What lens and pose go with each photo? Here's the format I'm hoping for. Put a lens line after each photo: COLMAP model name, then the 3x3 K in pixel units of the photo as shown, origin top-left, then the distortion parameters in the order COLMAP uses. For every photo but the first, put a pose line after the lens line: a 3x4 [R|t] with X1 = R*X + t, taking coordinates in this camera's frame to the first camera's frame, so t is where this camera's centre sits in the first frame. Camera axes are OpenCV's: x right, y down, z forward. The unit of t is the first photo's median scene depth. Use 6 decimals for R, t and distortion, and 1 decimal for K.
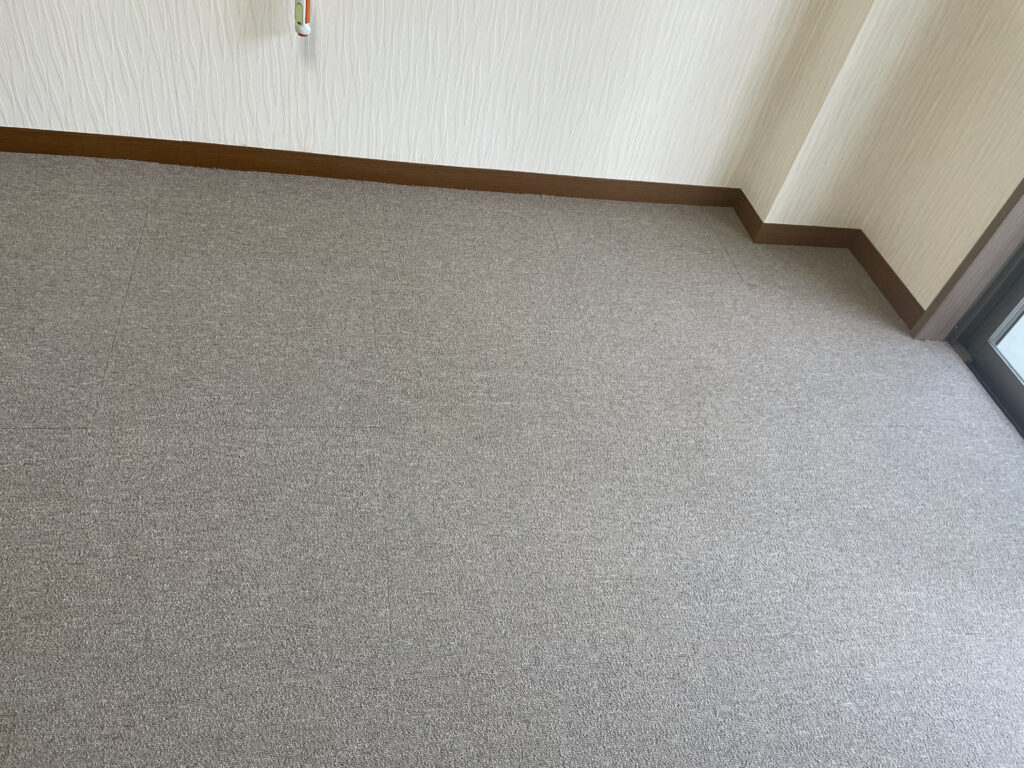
lens RADIAL K [[783.6, 0, 528.8], [0, 783.6, 382.7], [0, 0, 1]] dist [0.105264, -0.145091]
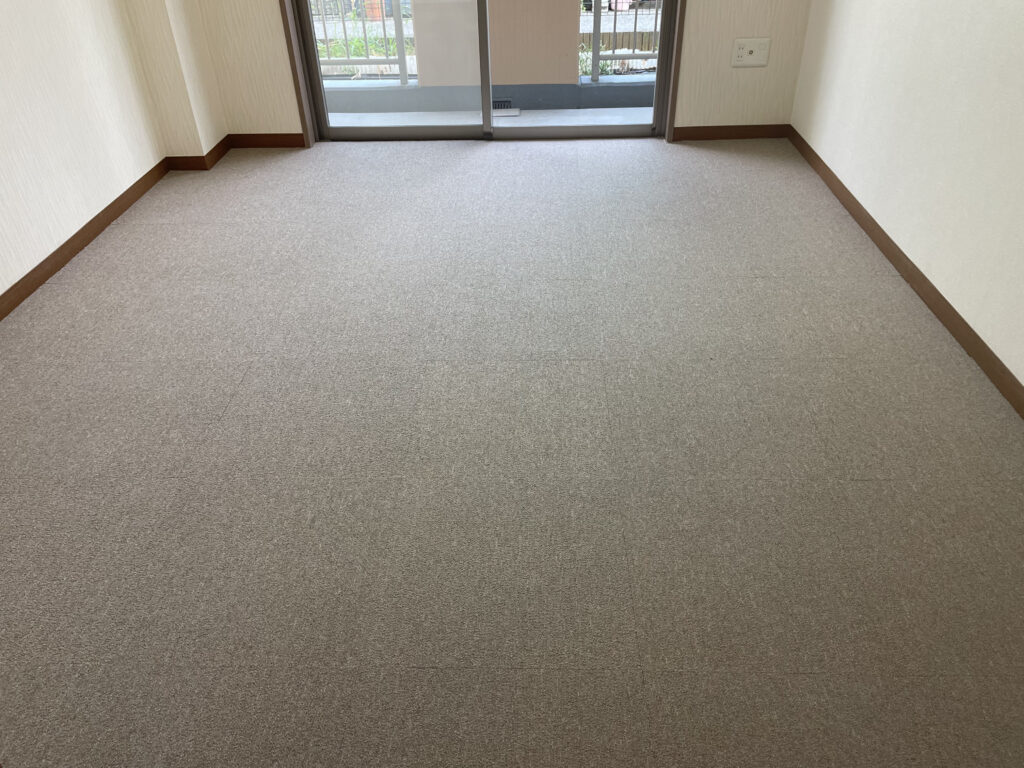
lens RADIAL K [[783.6, 0, 528.8], [0, 783.6, 382.7], [0, 0, 1]] dist [0.105264, -0.145091]
pose [[0.171632, -0.701684, 0.691507, -1.125875], [0.732160, 0.560495, 0.387023, -0.093442], [-0.659154, 0.439868, 0.609944, -0.246380]]
